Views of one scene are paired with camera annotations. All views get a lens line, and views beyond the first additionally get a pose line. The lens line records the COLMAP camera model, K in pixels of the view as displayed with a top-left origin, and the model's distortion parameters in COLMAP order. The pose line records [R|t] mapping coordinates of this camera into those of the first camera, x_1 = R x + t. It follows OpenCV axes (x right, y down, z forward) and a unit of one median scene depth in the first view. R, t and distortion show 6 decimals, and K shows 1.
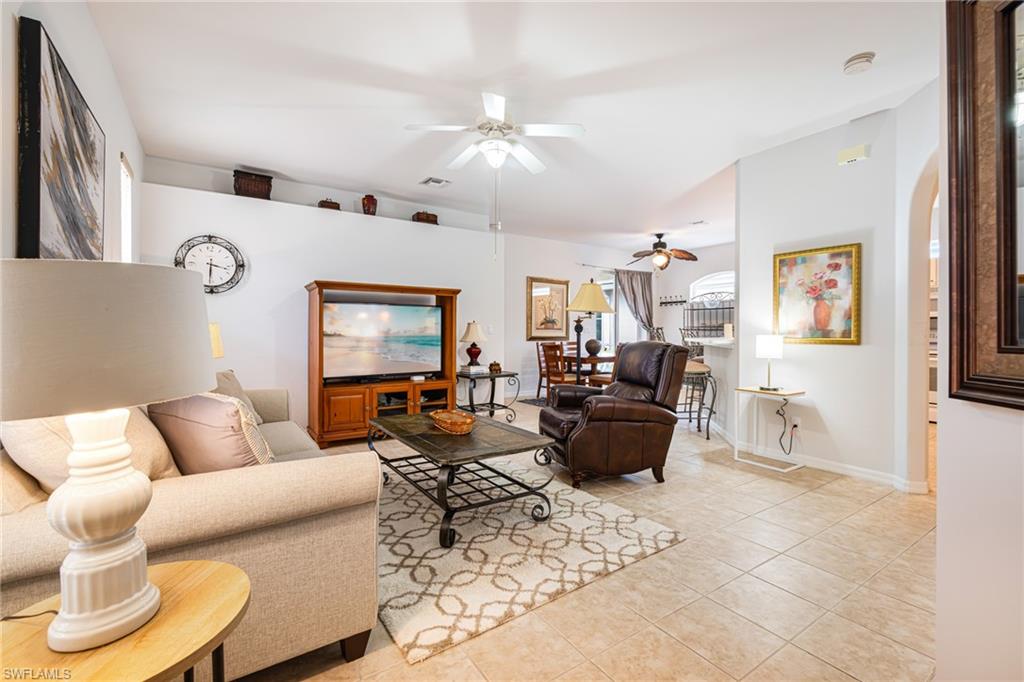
lens RADIAL K [[437.8, 0, 509.4], [0, 437.8, 325.3], [0, 0, 1]] dist [0.000452, 0.000225]
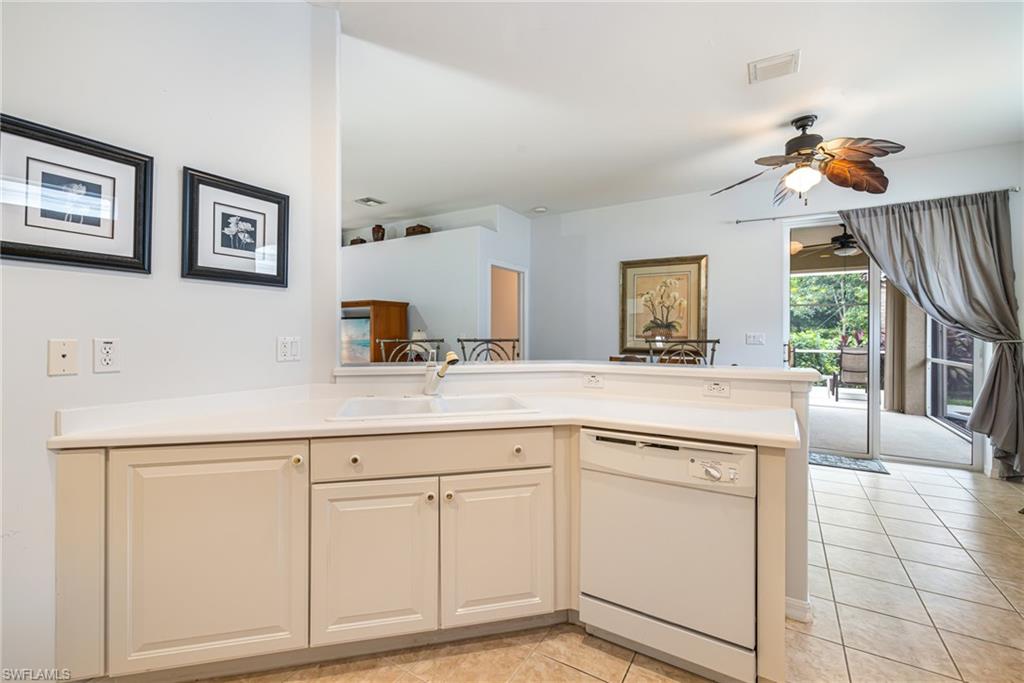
lens RADIAL K [[441.1, 0, 508.4], [0, 441.1, 335.9], [0, 0, 1]] dist [0.000266, 0.000455]
pose [[0.418679, 0.002989, -0.908129, 1.040068], [0.013254, 0.999868, 0.009402, -0.004445], [0.908038, -0.015973, 0.418584, 0.934271]]
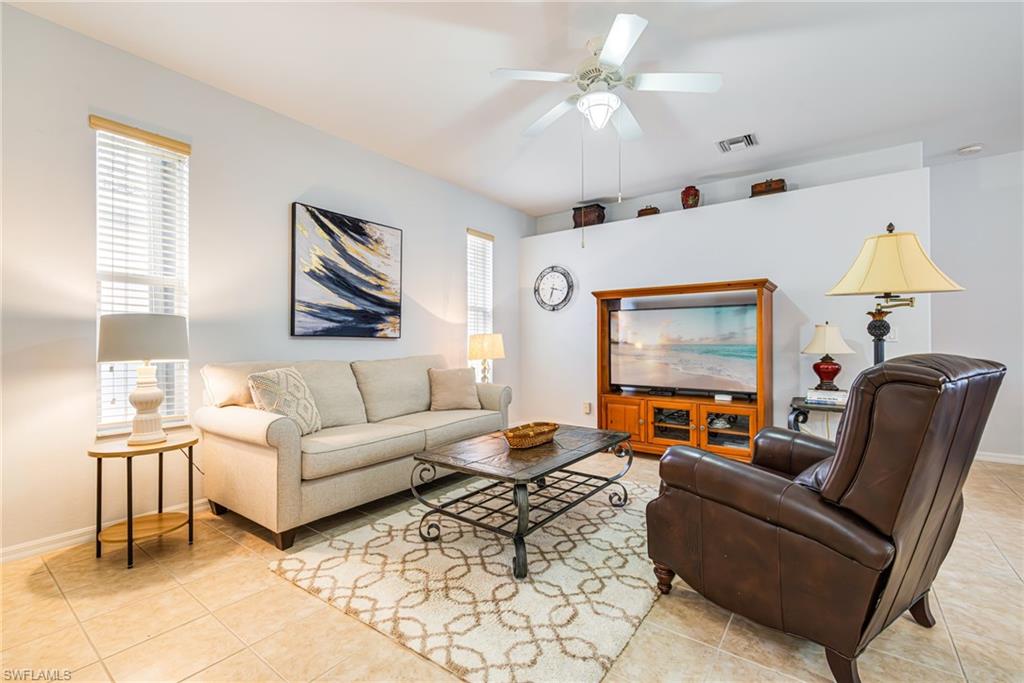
lens RADIAL K [[441.1, 0, 508.4], [0, 441.1, 335.9], [0, 0, 1]] dist [0.000266, 0.000455]
pose [[0.340811, -0.018417, -0.939951, 0.448882], [0.015192, 0.999785, -0.014081, 0.015136], [0.940009, -0.009481, 0.341018, 0.397223]]
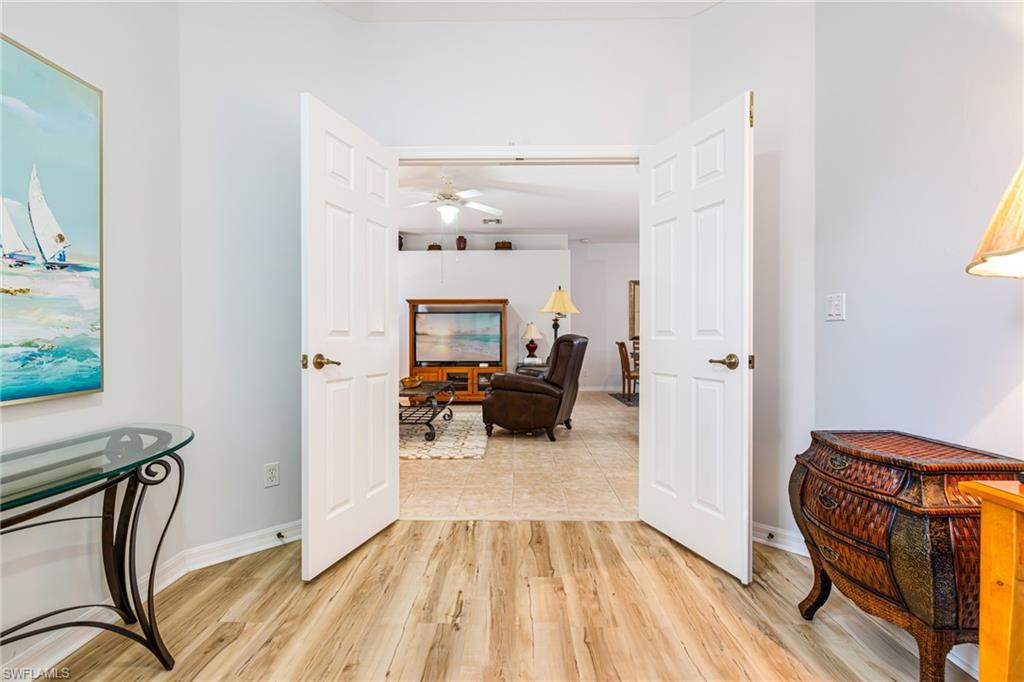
lens RADIAL K [[441.1, 0, 508.4], [0, 441.1, 335.4], [0, 0, 1]] dist [0.000266, 0.000455]
pose [[0.827033, -0.011957, -0.562026, 0.698317], [0.017272, 0.999842, 0.004145, 0.024283], [0.561888, -0.013135, 0.827109, -0.116395]]
